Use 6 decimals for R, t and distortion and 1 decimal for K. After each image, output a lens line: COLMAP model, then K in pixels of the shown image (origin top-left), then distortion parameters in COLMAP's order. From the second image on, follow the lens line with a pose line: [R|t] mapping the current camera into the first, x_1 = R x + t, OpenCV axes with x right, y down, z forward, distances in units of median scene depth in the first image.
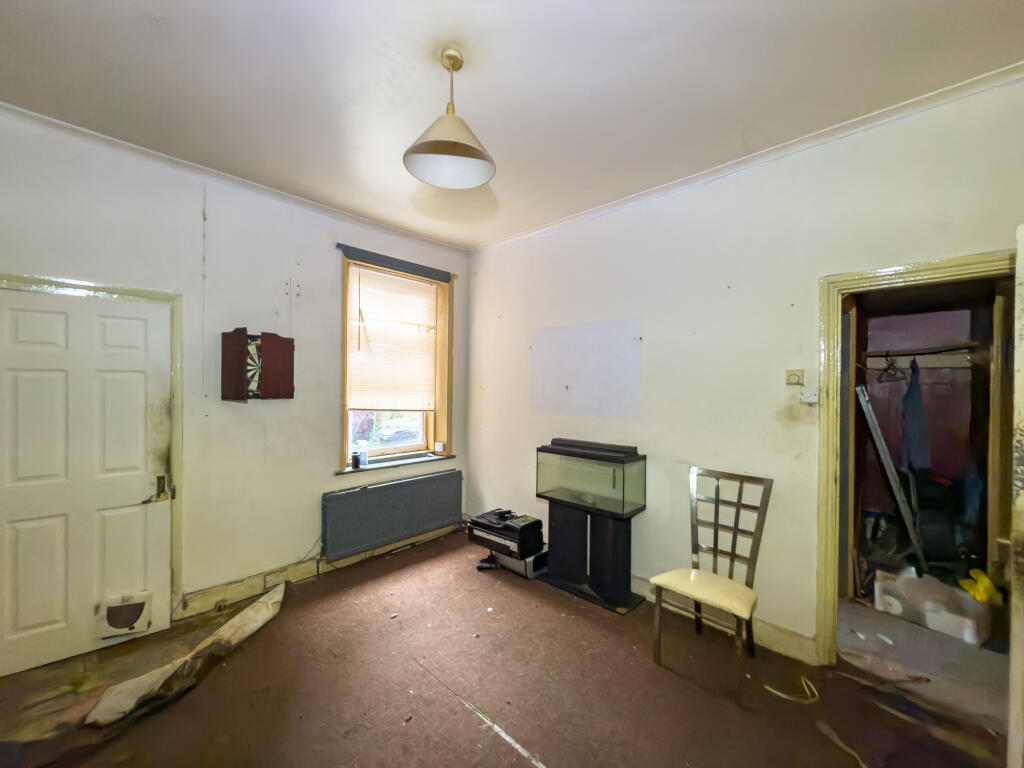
lens RADIAL K [[414.0, 0, 507.3], [0, 414.0, 384.1], [0, 0, 1]] dist [-0.000230, 0.000075]
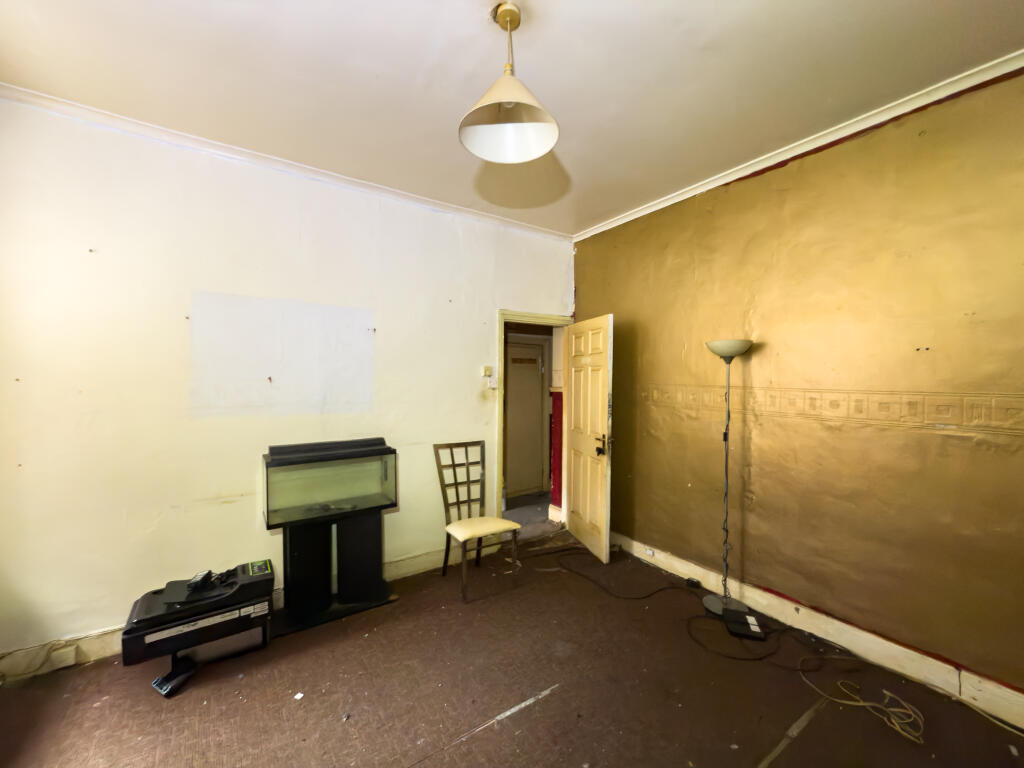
lens RADIAL K [[414.0, 0, 507.3], [0, 414.0, 384.1], [0, 0, 1]] dist [-0.000230, 0.000075]
pose [[0.212861, -0.022988, 0.976812, -0.736549], [0.003719, 0.999735, 0.022717, -0.004120], [-0.977075, -0.001203, 0.212891, 0.569481]]
